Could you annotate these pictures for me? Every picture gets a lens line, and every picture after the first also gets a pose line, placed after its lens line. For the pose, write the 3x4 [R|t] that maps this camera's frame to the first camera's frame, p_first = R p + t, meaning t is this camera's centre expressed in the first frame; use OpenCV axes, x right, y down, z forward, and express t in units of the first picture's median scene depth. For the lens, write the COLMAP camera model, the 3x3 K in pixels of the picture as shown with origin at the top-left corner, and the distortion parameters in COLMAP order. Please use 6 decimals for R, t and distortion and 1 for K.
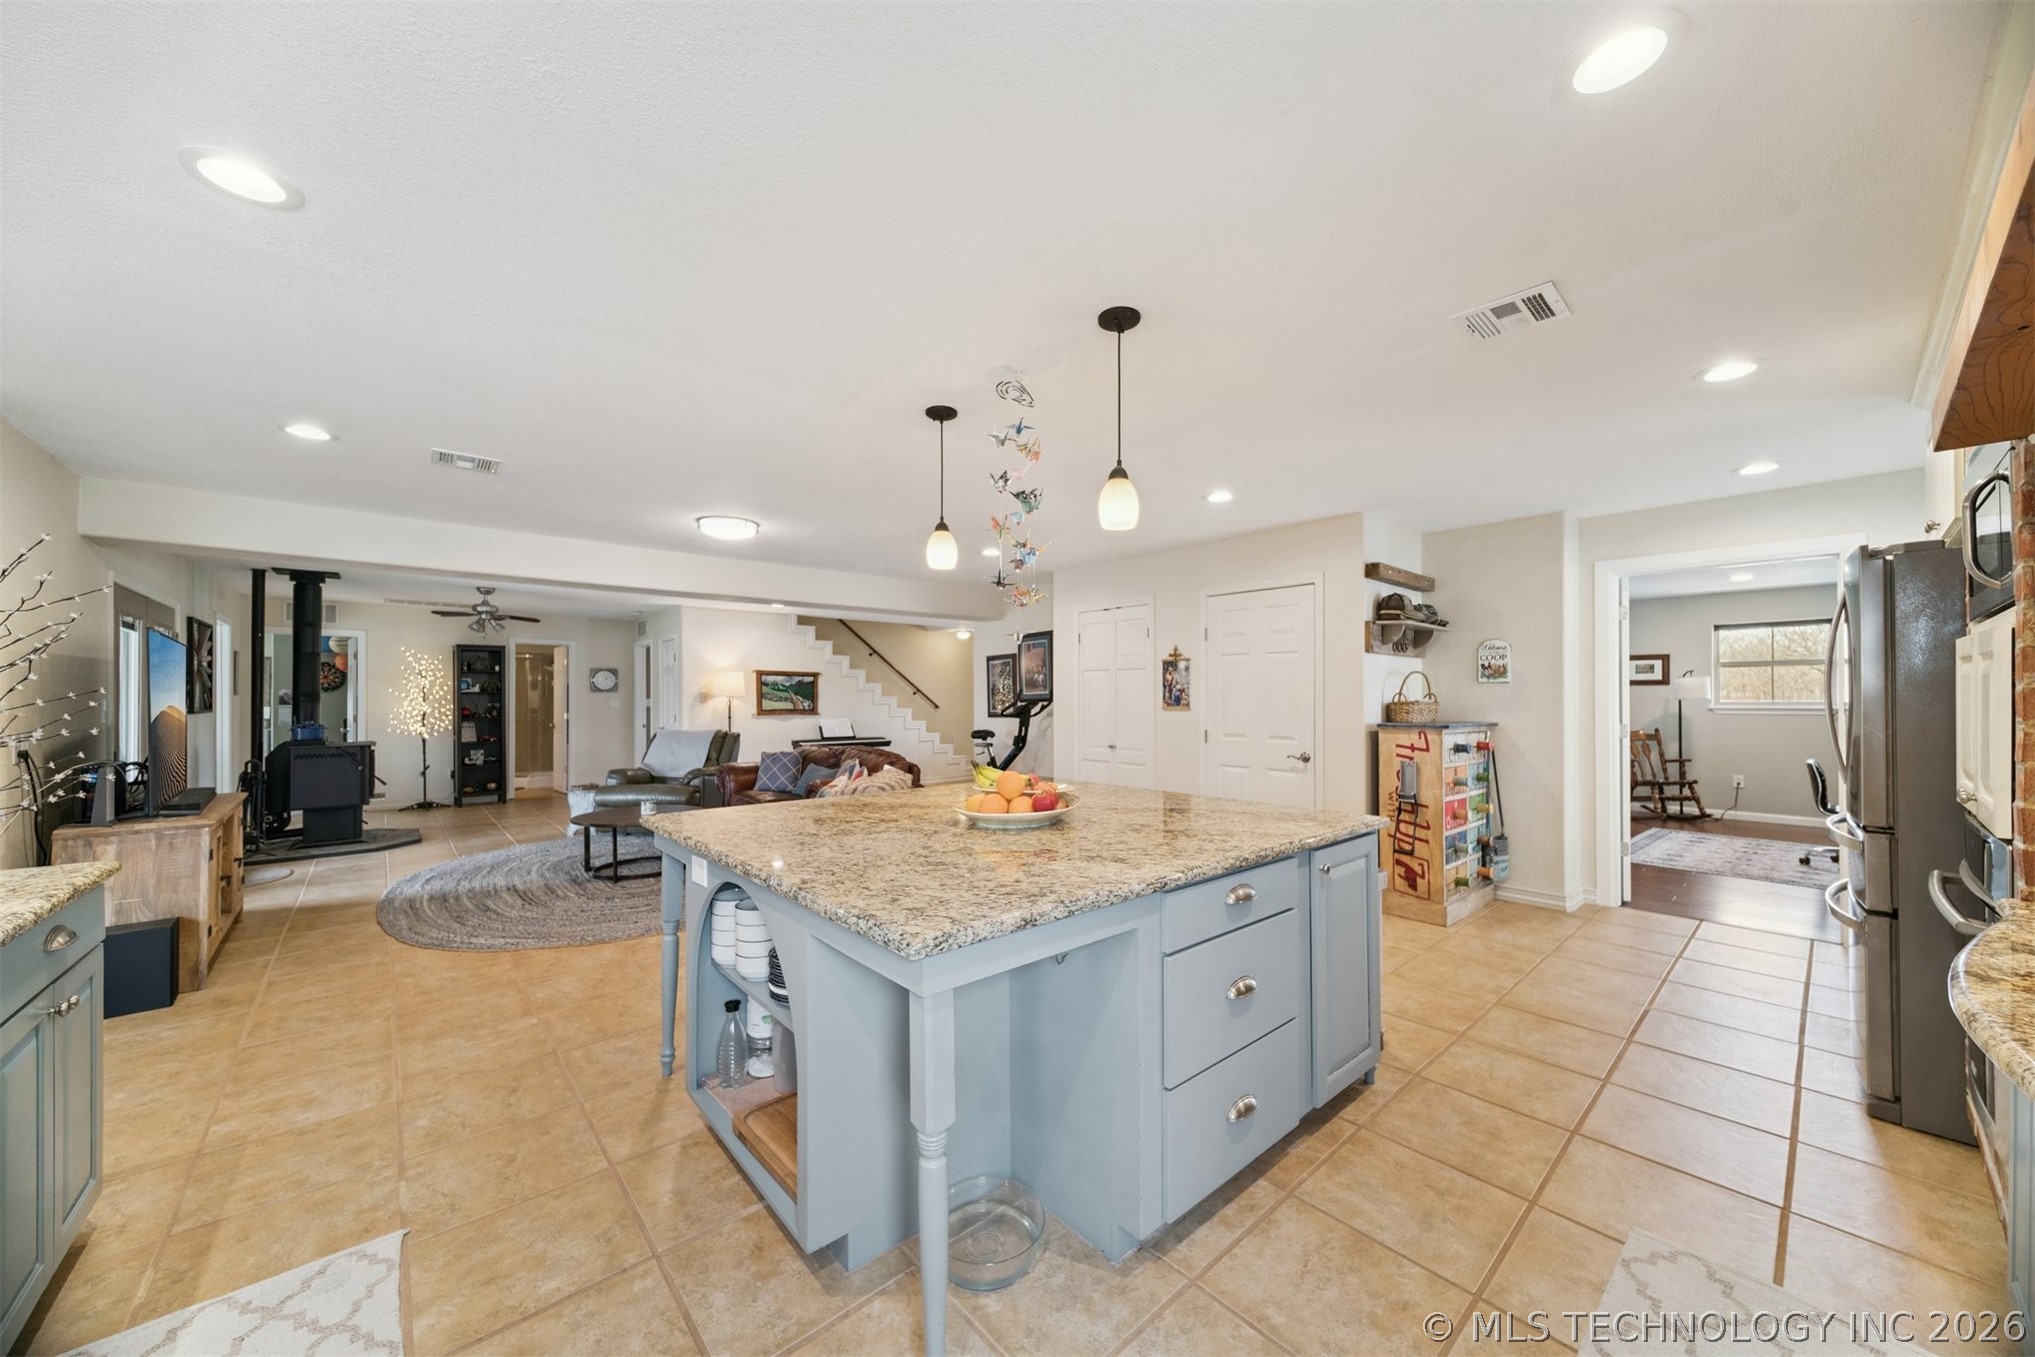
lens RADIAL K [[720.0, 0, 1015.3], [0, 720.0, 690.3], [0, 0, 1]] dist [-0.000642, -0.000046]
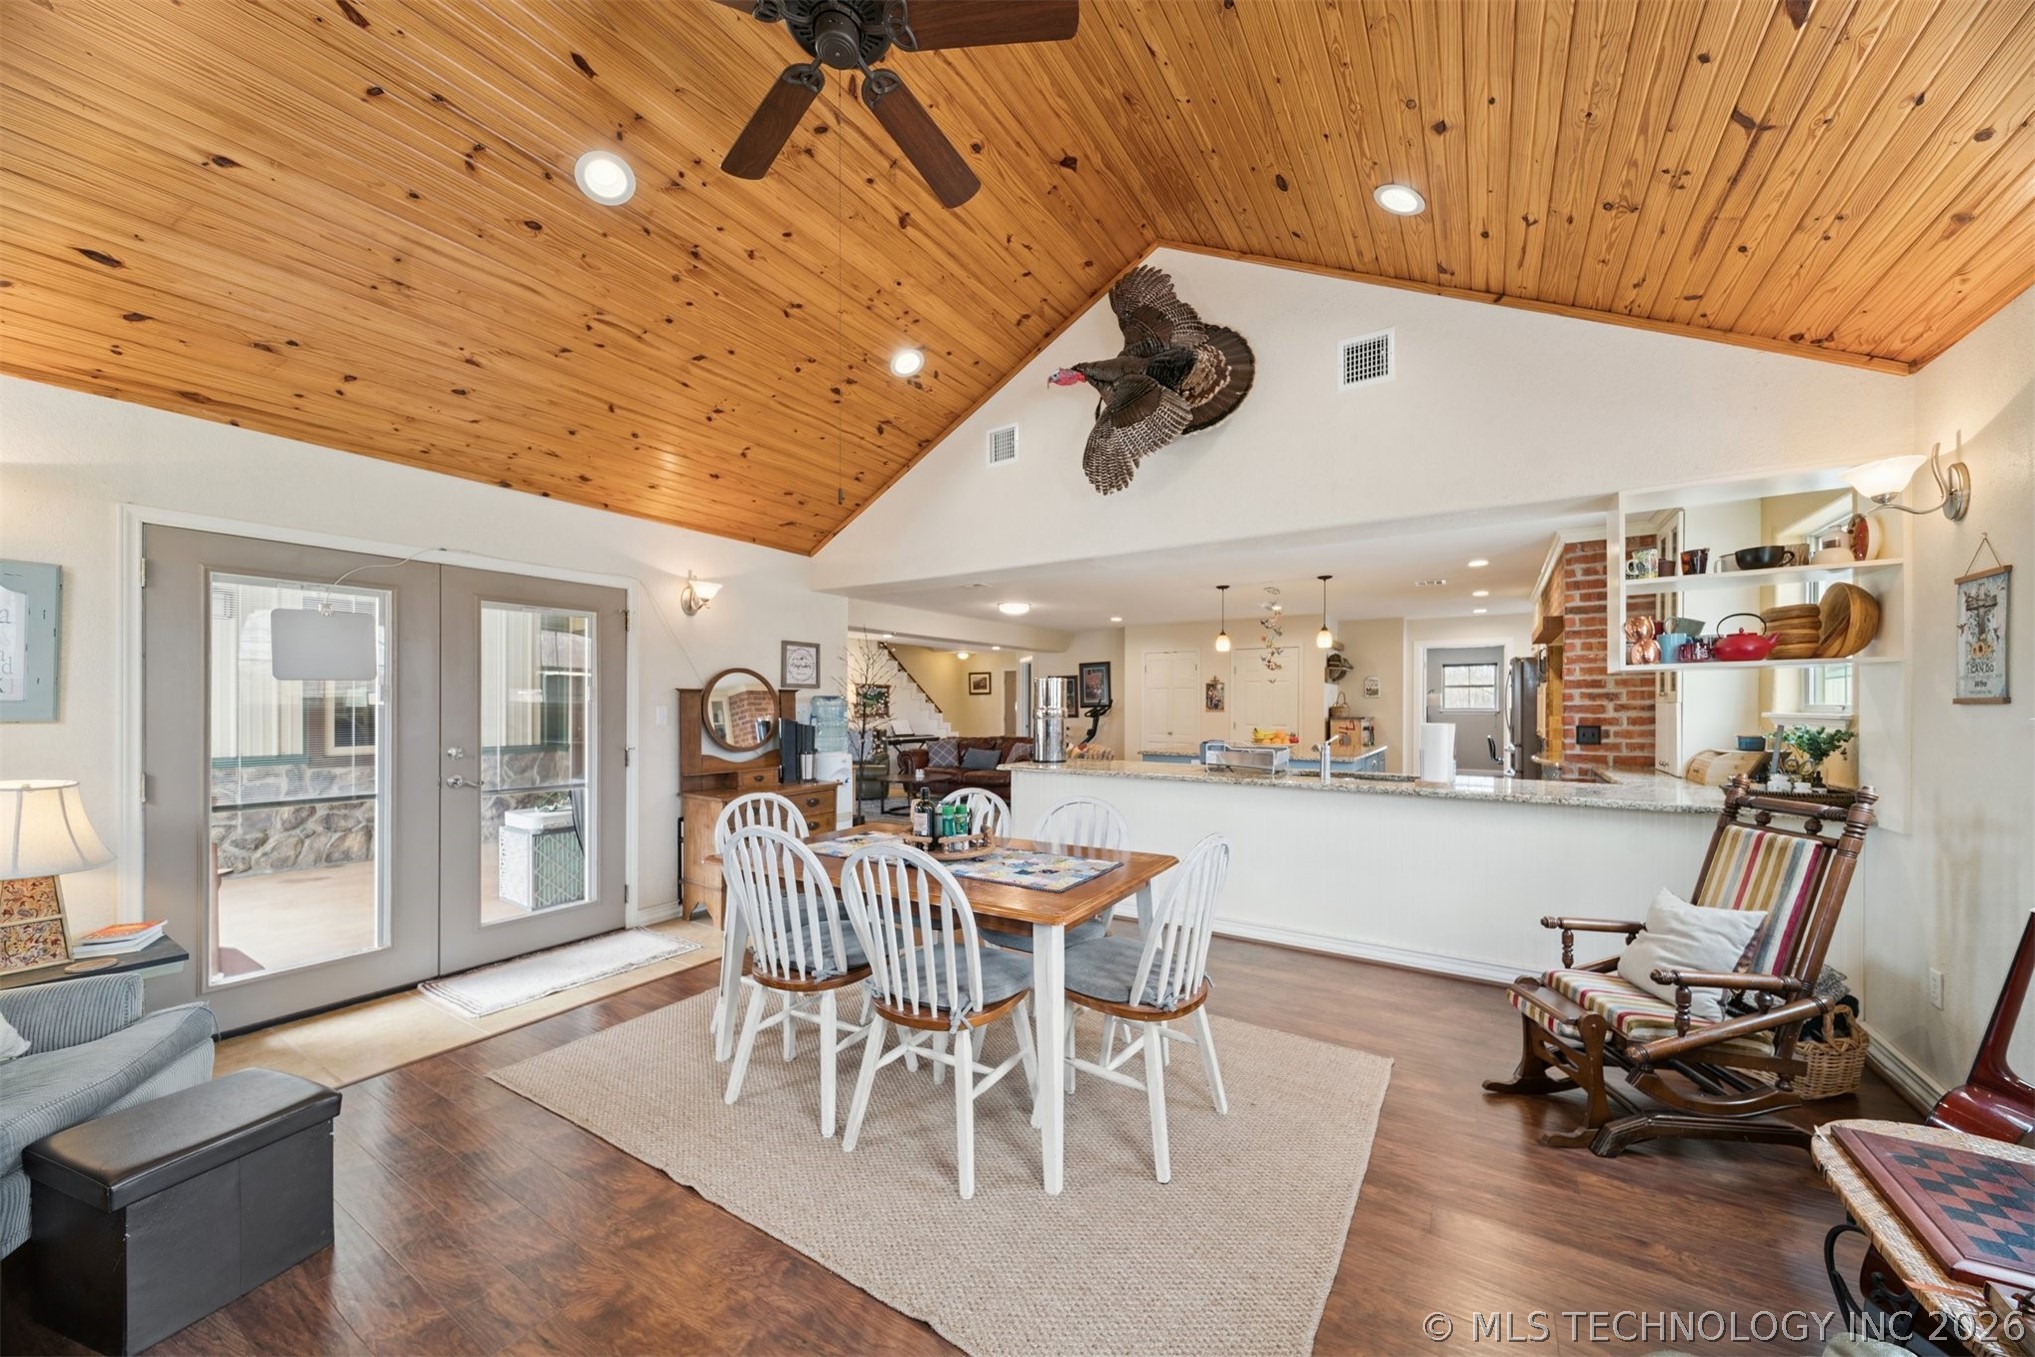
lens RADIAL K [[720.0, 0, 1020.2], [0, 720.0, 692.5], [0, 0, 1]] dist [-0.000642, -0.000046]
pose [[0.962462, 0.001806, 0.271412, -0.731440], [-0.000977, 0.999994, -0.003187, -0.013903], [-0.271416, 0.002802, 0.962458, -0.598063]]
